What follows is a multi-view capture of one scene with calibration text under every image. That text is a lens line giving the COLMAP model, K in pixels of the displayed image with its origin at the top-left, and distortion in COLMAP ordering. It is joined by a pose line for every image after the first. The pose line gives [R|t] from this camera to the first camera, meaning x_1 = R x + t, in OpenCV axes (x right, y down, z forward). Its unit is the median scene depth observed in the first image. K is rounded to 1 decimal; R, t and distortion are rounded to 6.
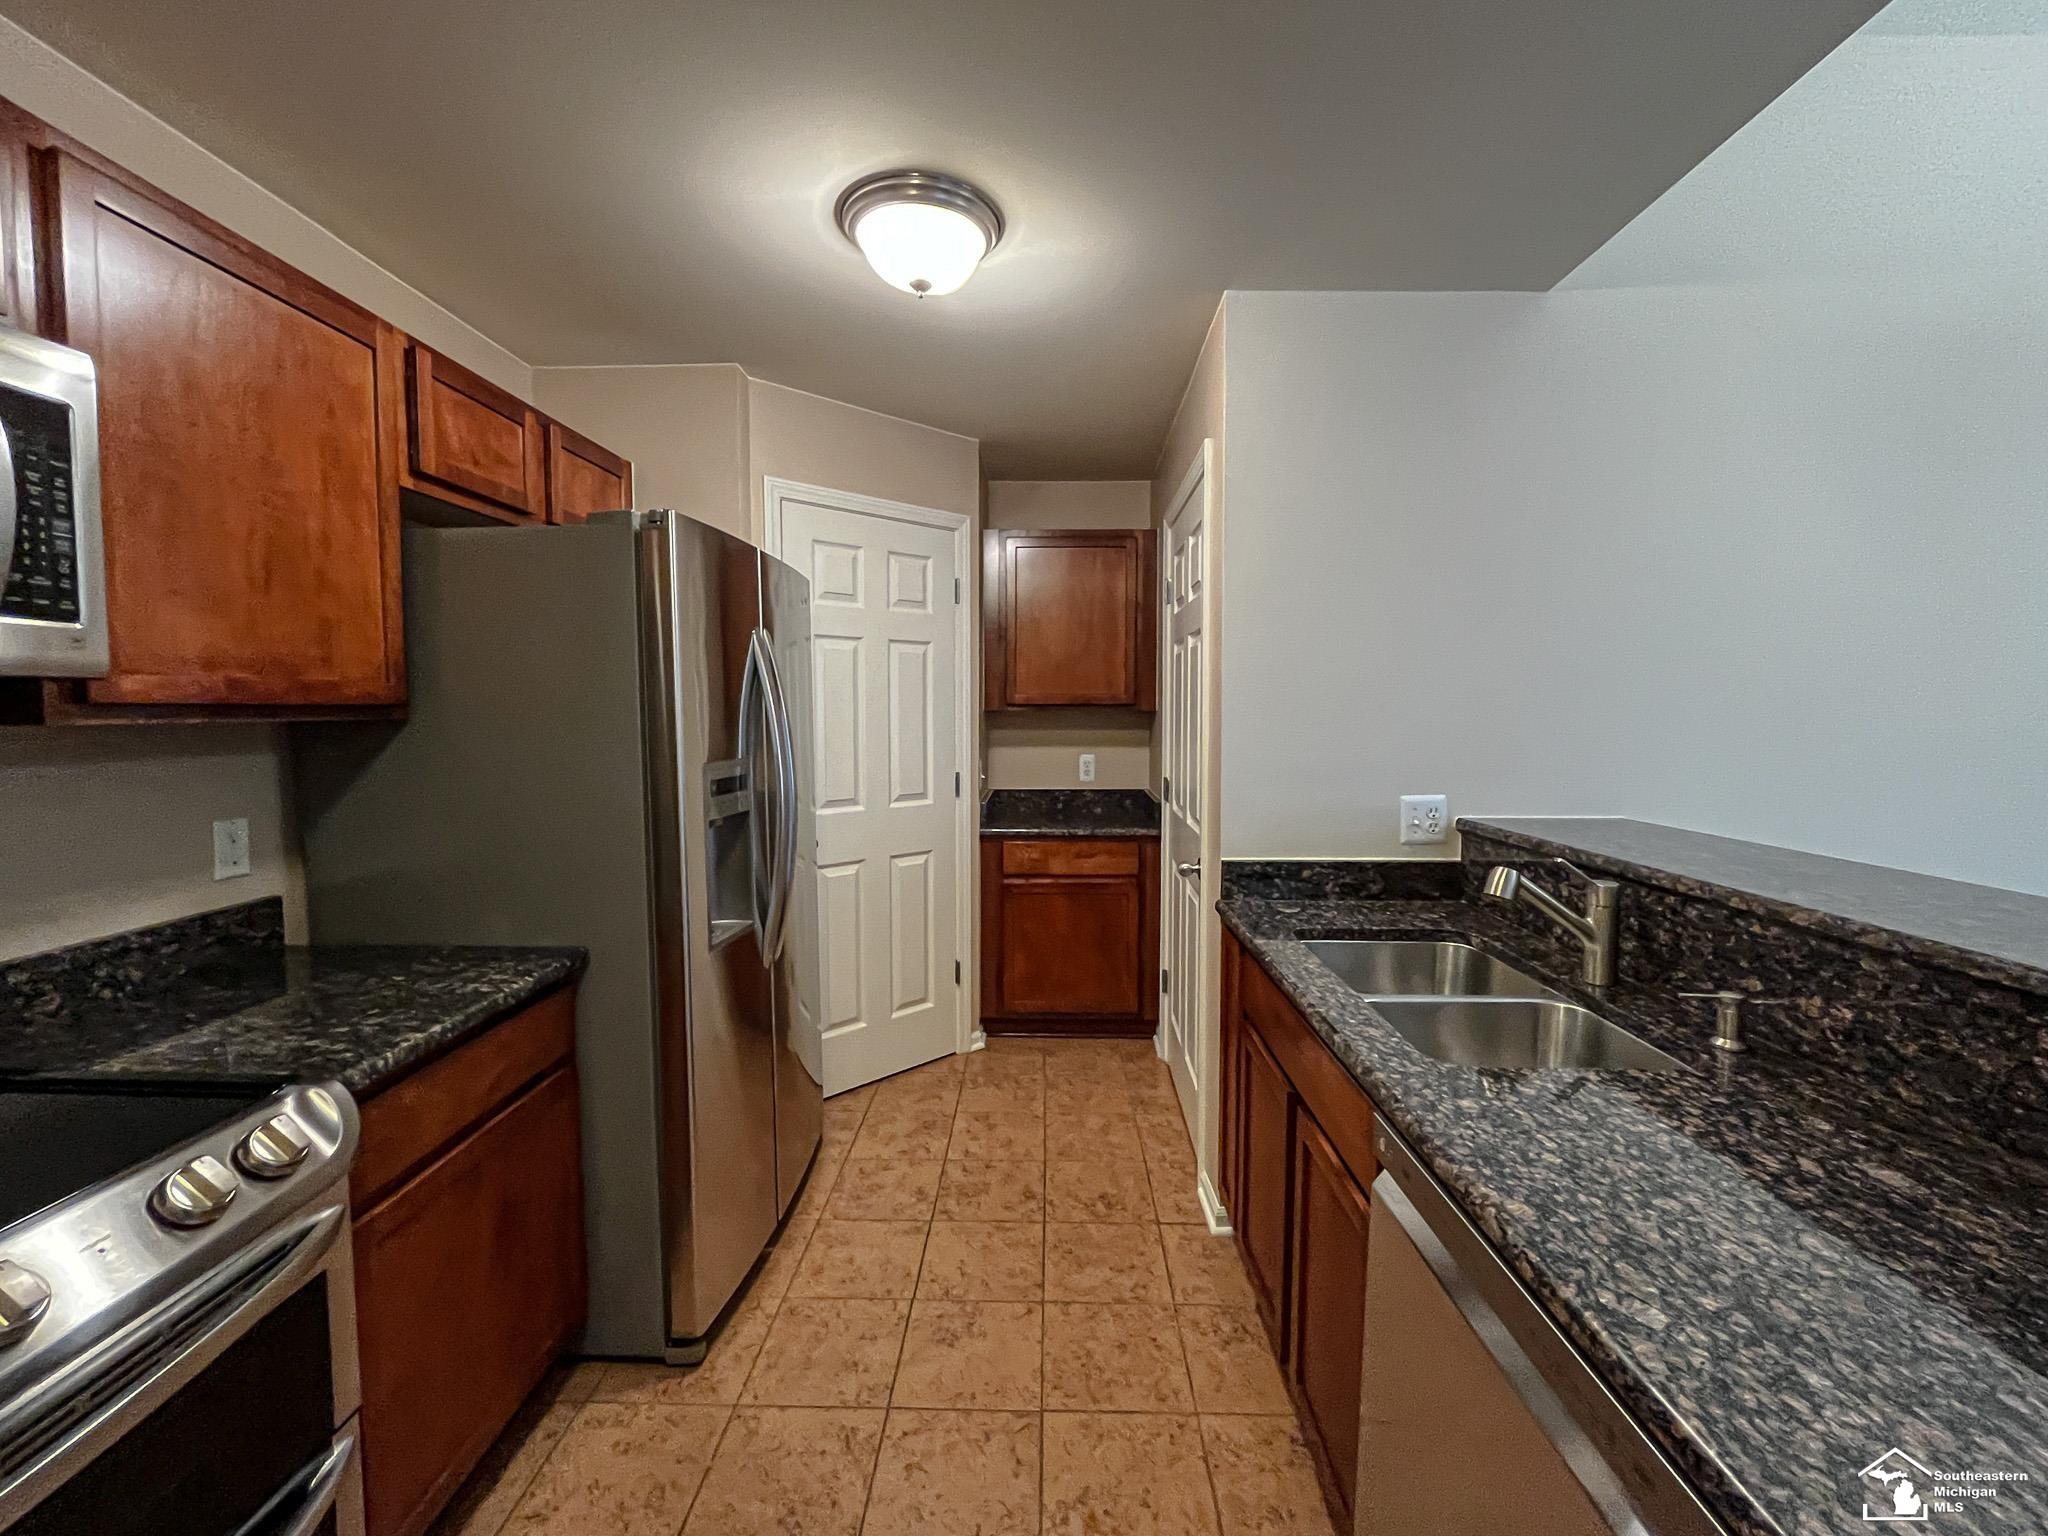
lens RADIAL K [[848.7, 0, 1024.8], [0, 848.7, 759.8], [0, 0, 1]] dist [-0.002298, -0.000648]
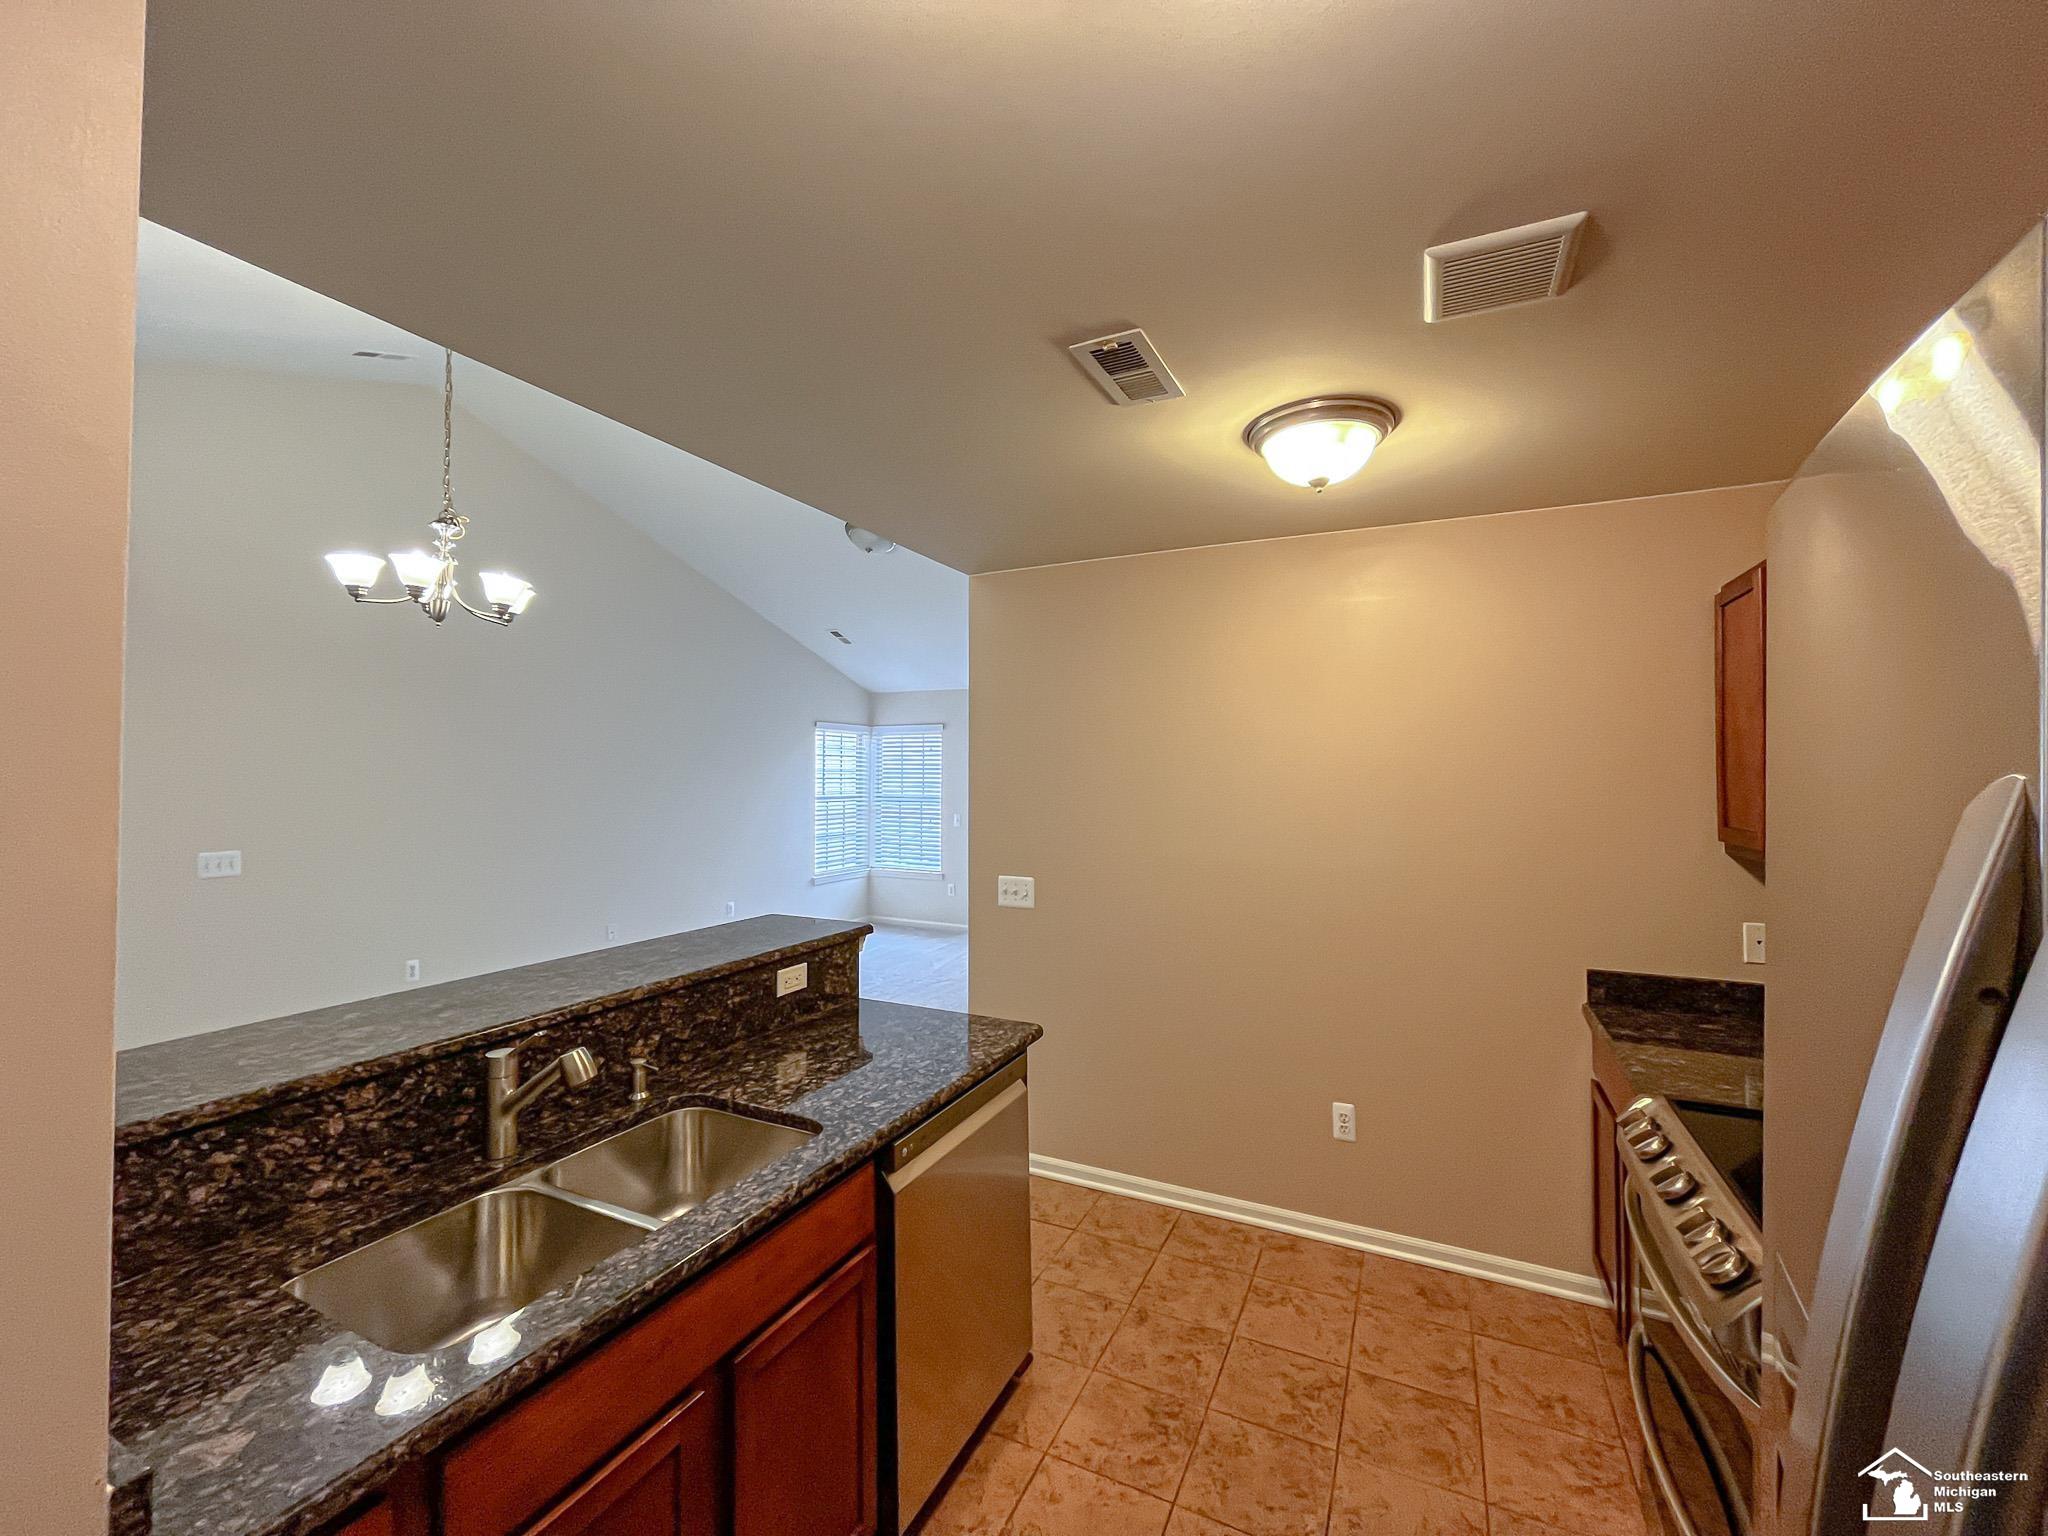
lens RADIAL K [[848.7, 0, 1024.8], [0, 848.7, 759.8], [0, 0, 1]] dist [-0.002298, -0.000648]
pose [[-0.910294, 0.004467, 0.413938, -0.280458], [0.023243, 0.998916, 0.040333, -0.212190], [-0.413309, 0.046336, -0.909411, 1.524626]]
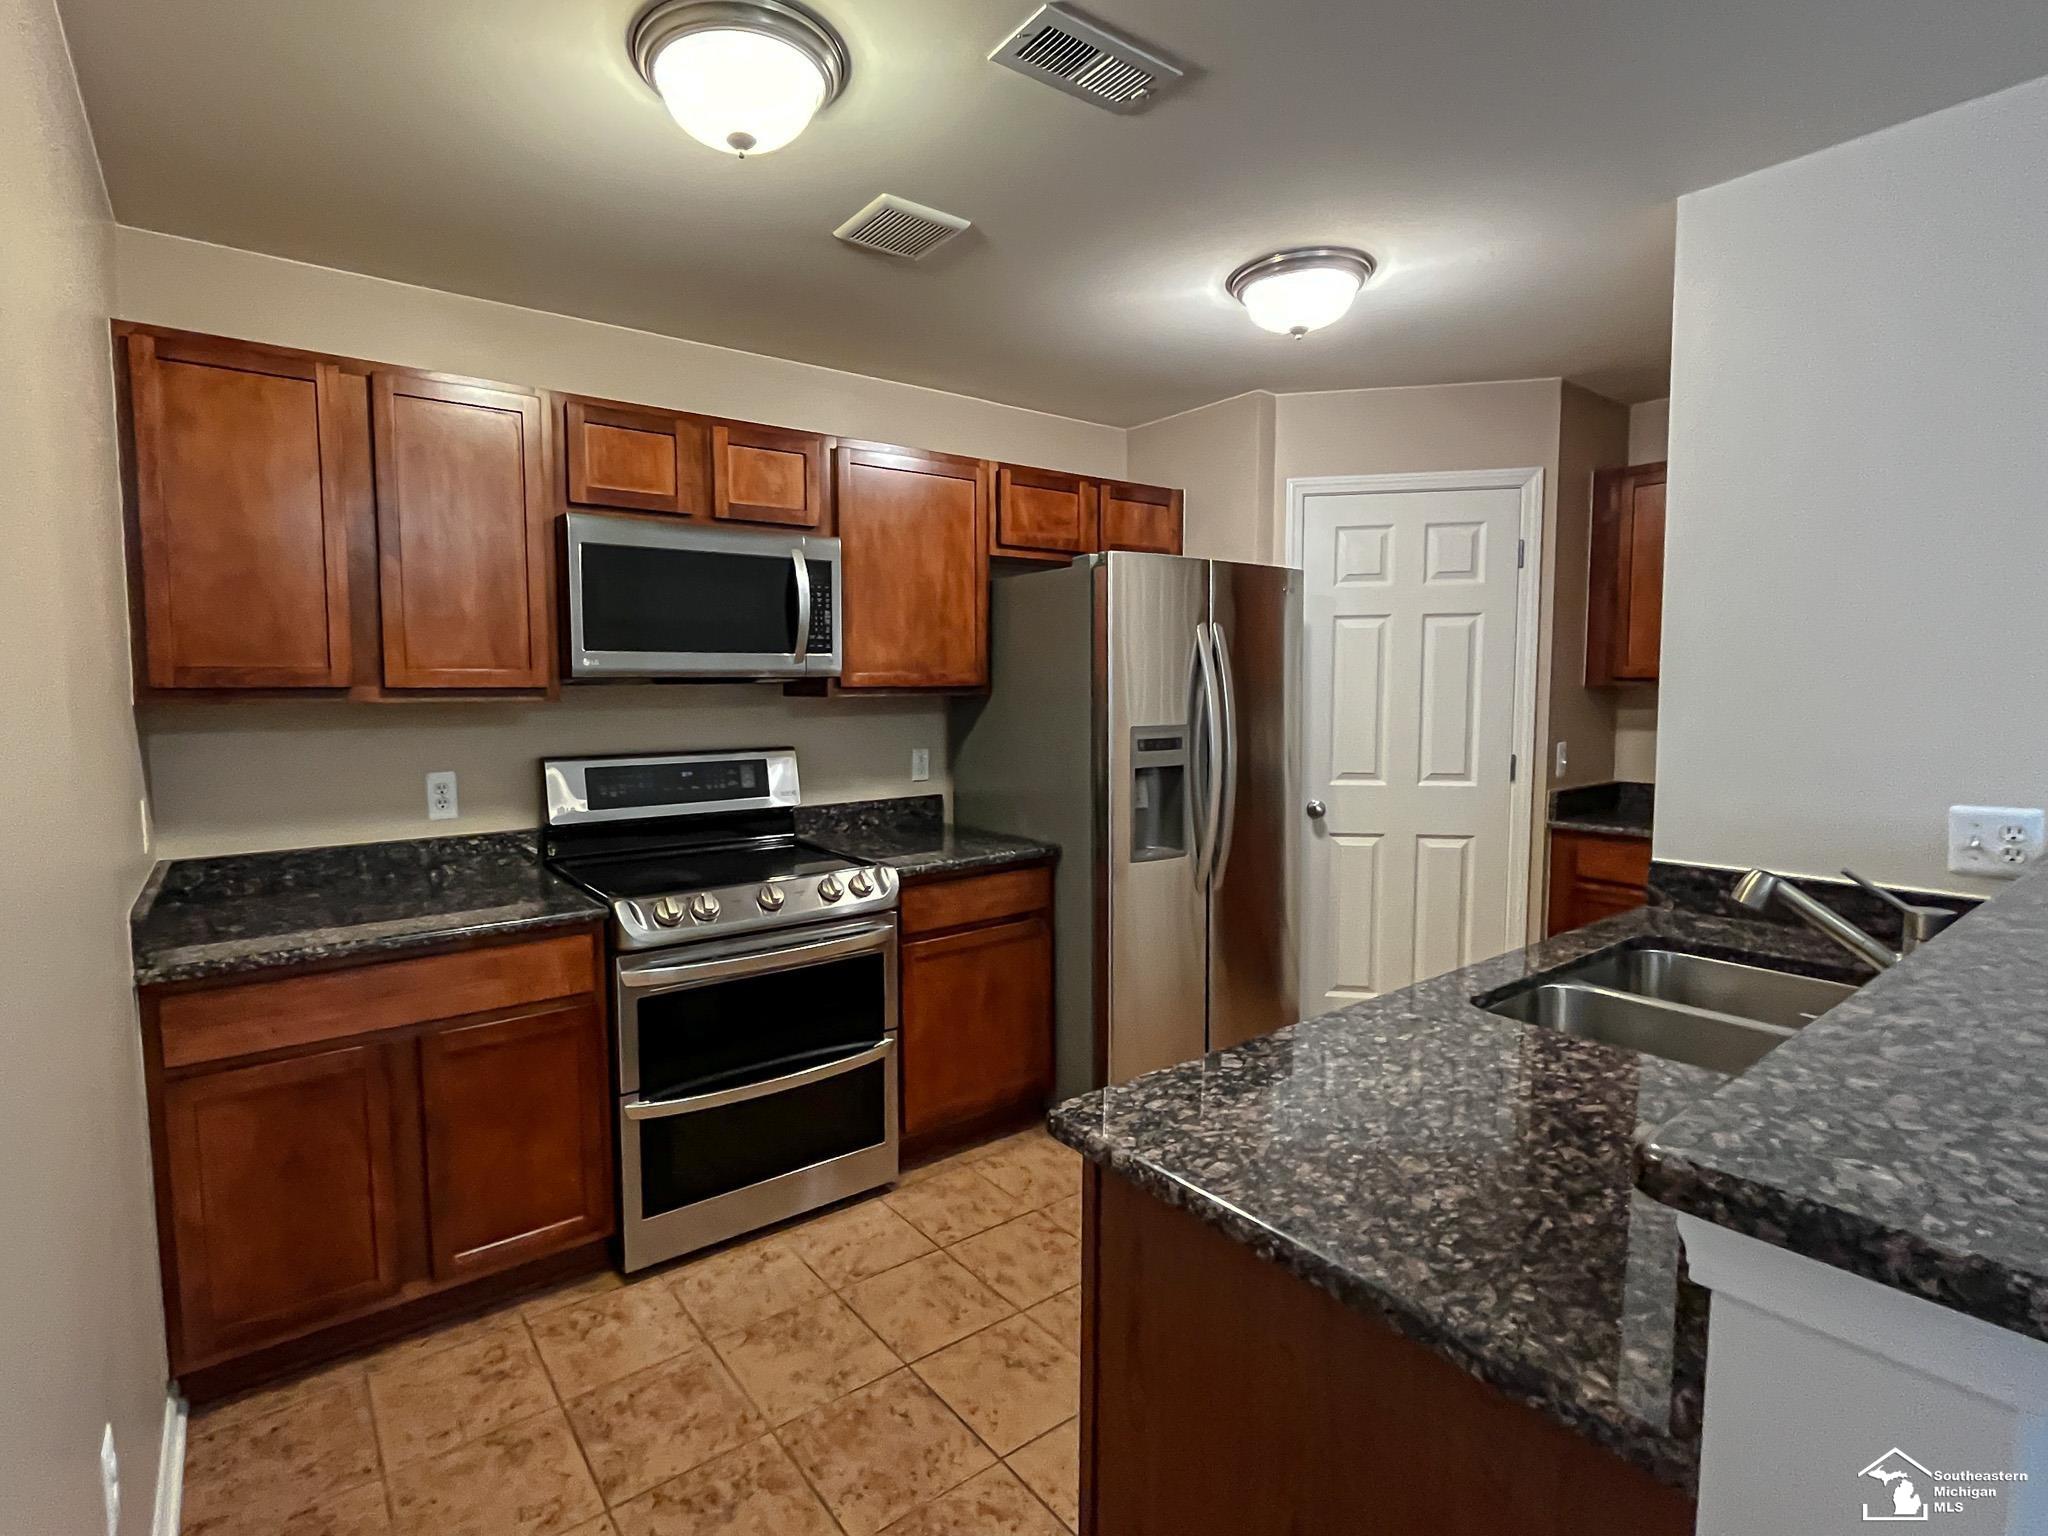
lens RADIAL K [[966.1, 0, 920.0], [0, 966.1, 759.5], [0, 0, 1]] dist [-0.000537, -0.000046]
pose [[0.588856, 0.056830, -0.806238, 0.779451], [-0.040717, 0.998344, 0.040633, 0.008007], [0.807212, 0.008900, 0.590194, -0.248426]]
